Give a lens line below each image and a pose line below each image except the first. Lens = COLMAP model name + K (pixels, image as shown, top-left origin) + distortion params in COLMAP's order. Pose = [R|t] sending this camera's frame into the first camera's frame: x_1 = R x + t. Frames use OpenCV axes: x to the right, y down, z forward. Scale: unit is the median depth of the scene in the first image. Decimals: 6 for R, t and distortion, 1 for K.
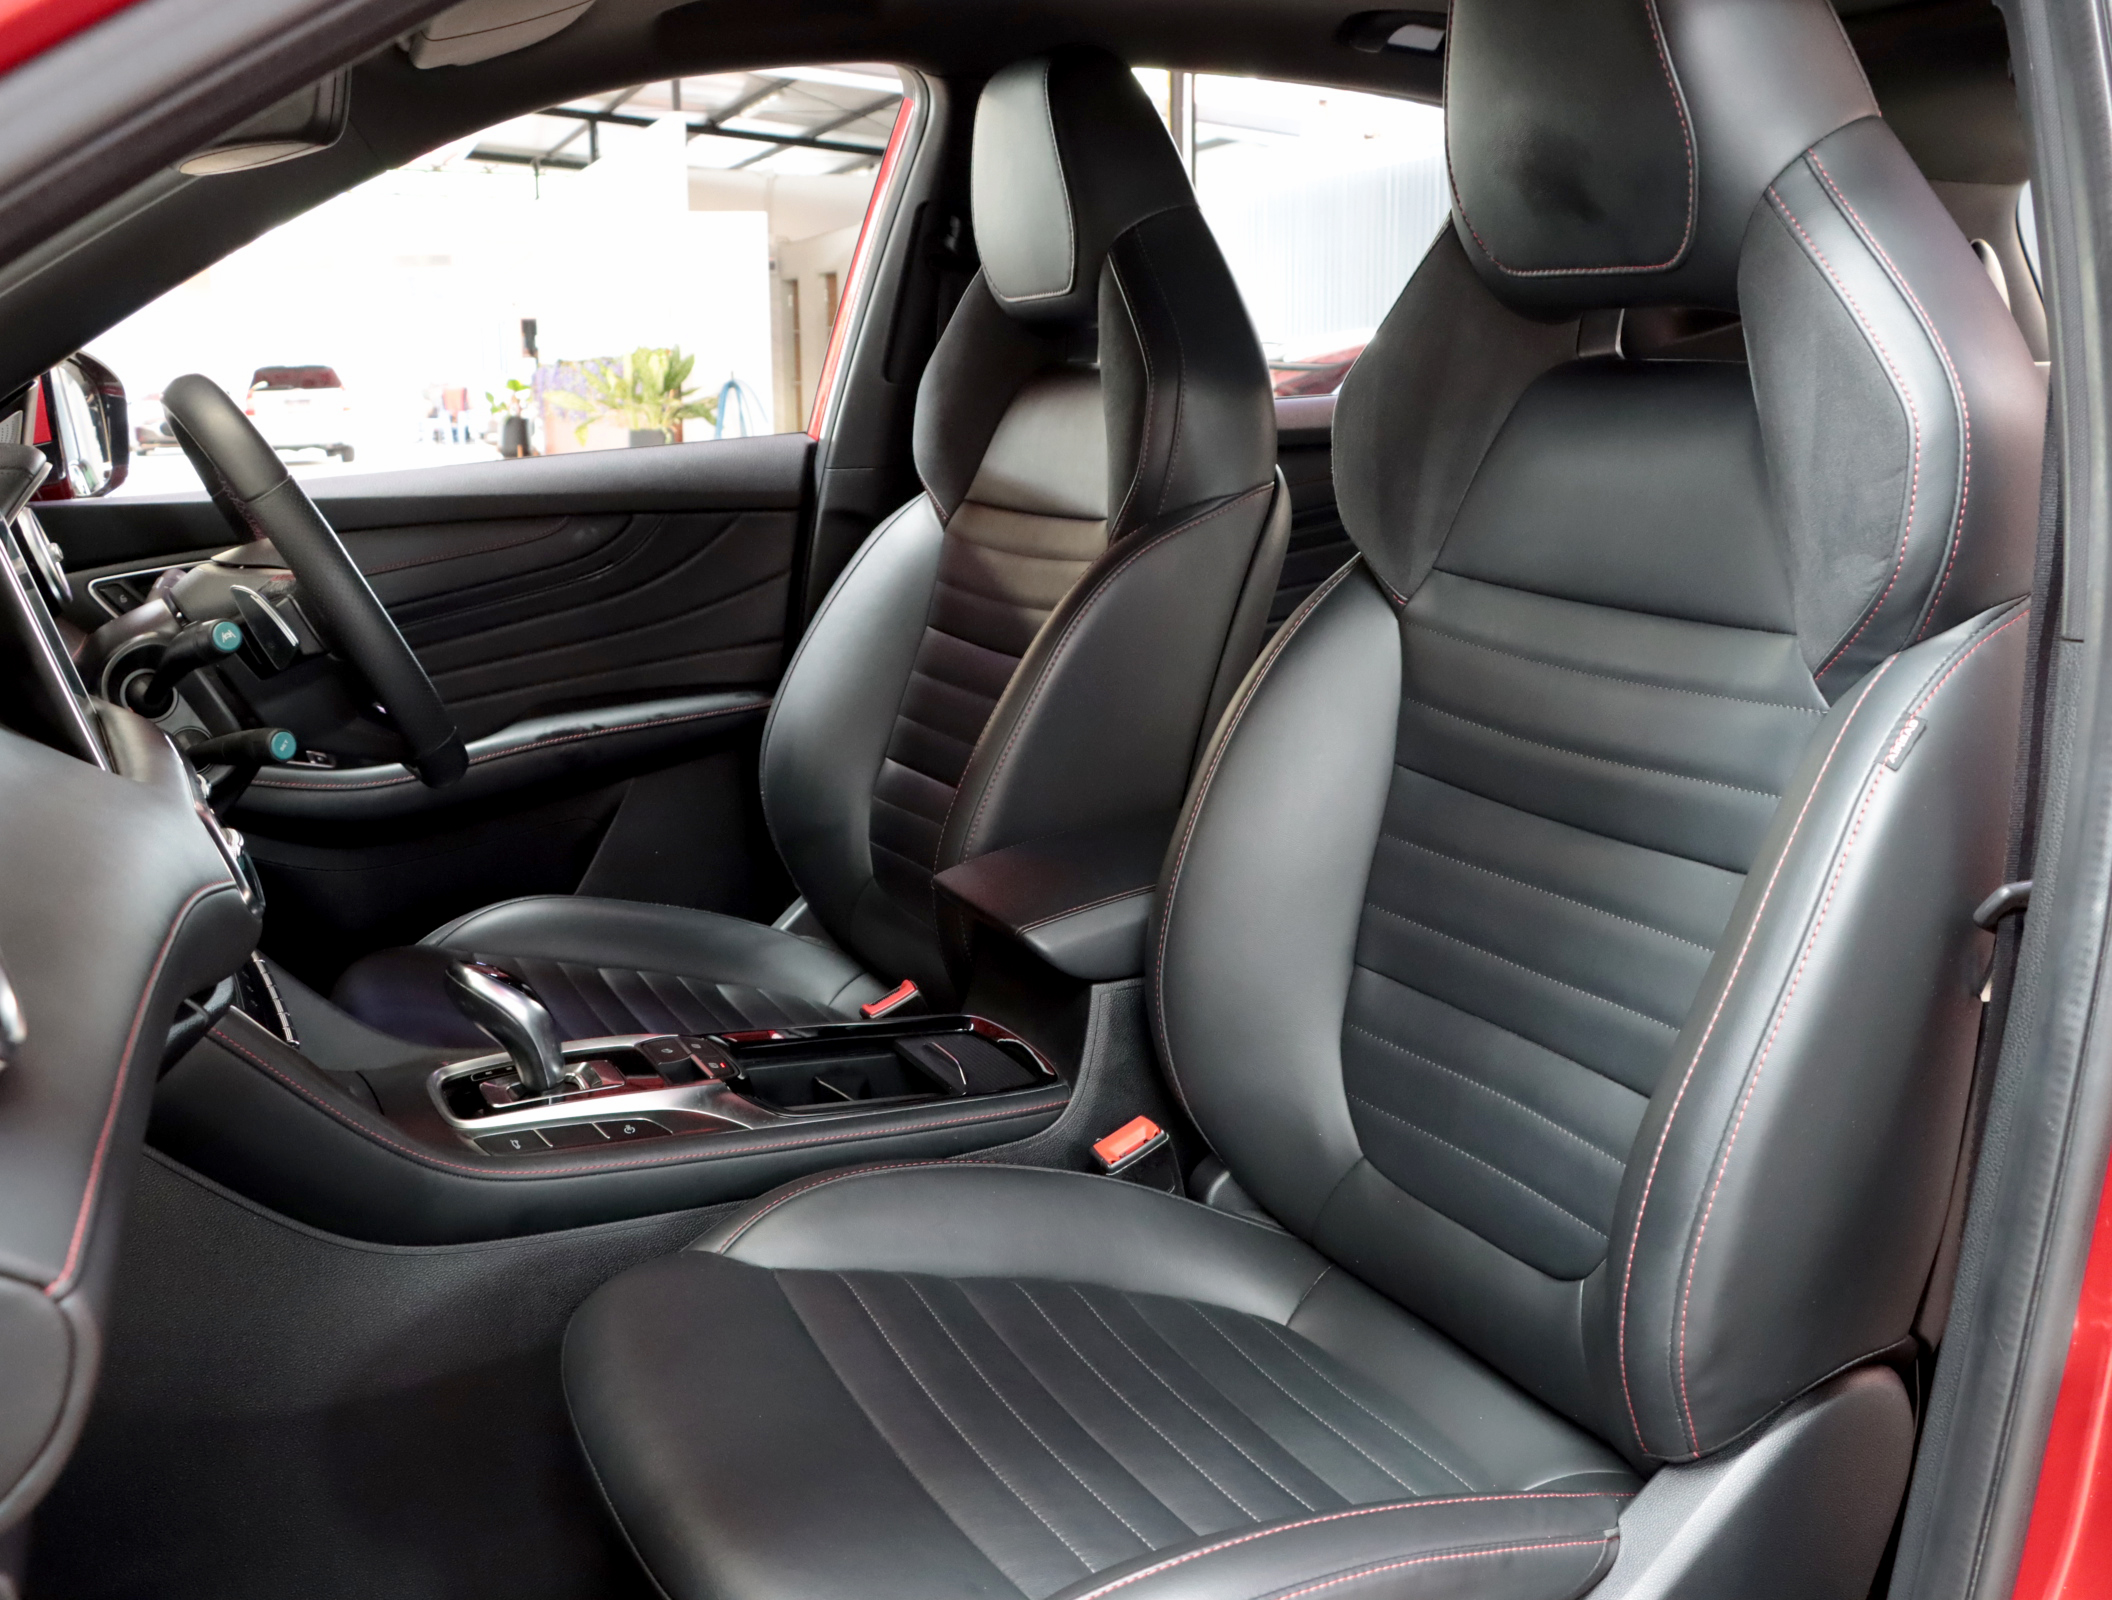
lens RADIAL K [[1994.8, 0, 1056.0], [0, 1994.8, 800.0], [0, 0, 1]] dist [-0.209132, 0.244927]
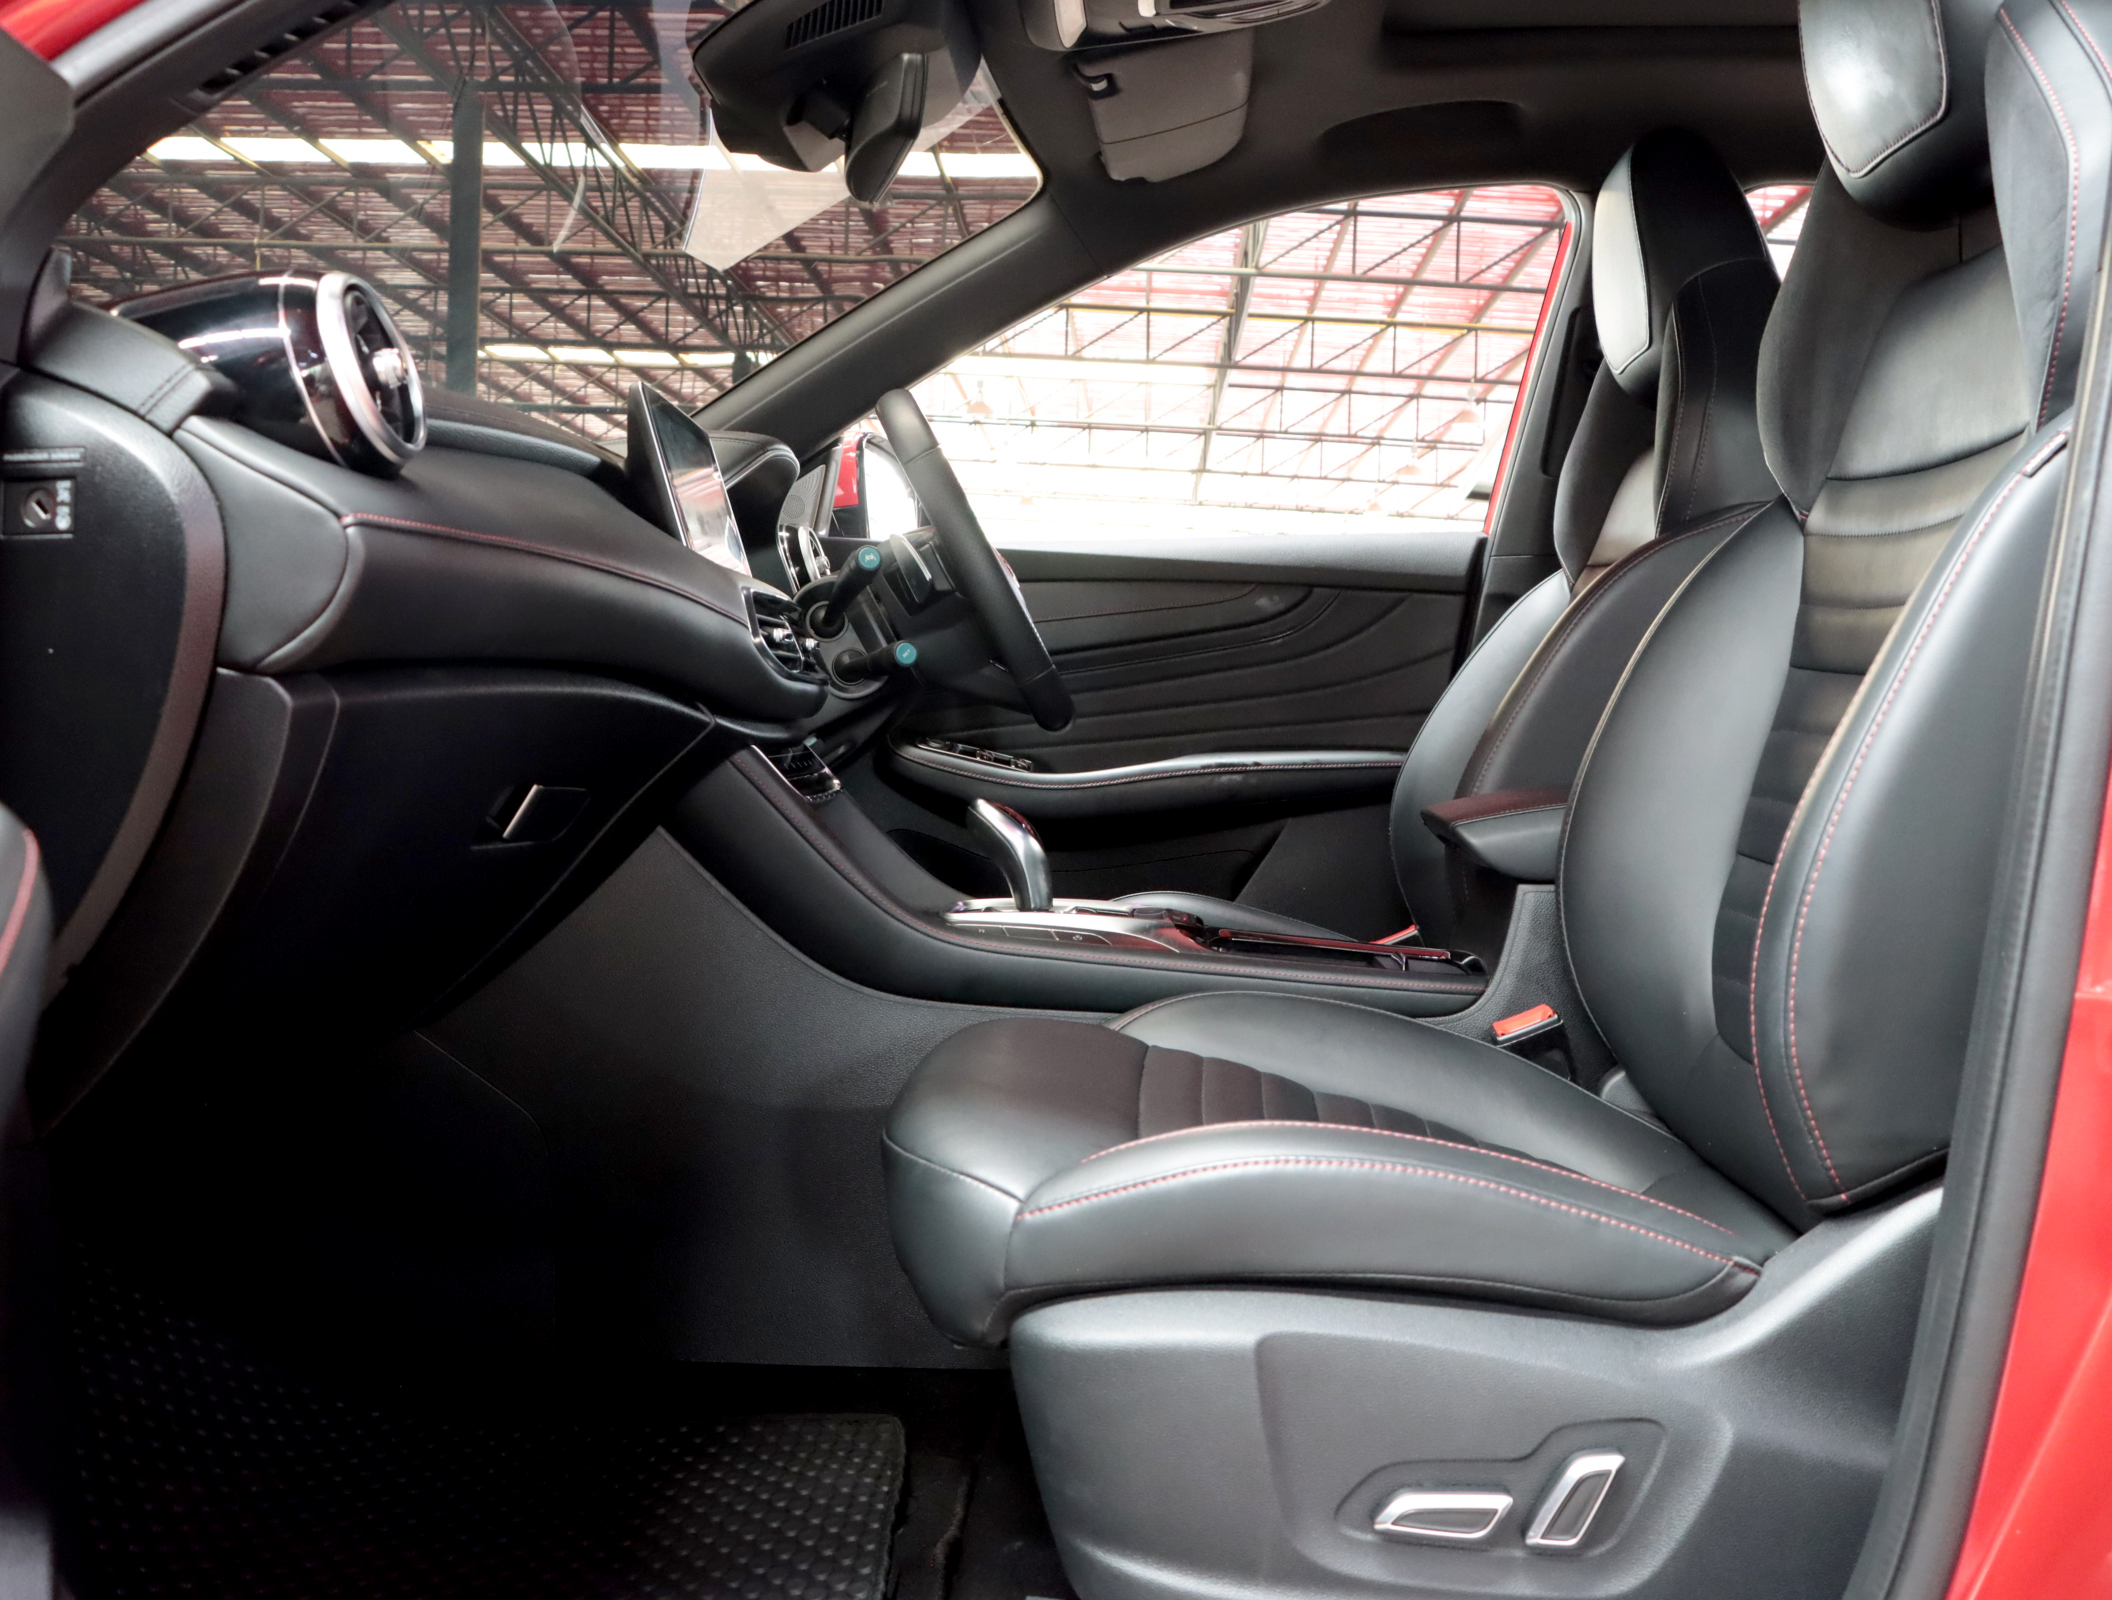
lens RADIAL K [[1994.8, 0, 1056.0], [0, 1994.8, 800.0], [0, 0, 1]] dist [-0.209132, 0.244927]
pose [[0.873009, 0.051179, -0.485011, 0.311764], [-0.141064, 0.978469, -0.150663, 0.241499], [0.466857, 0.199948, 0.861432, -0.045775]]
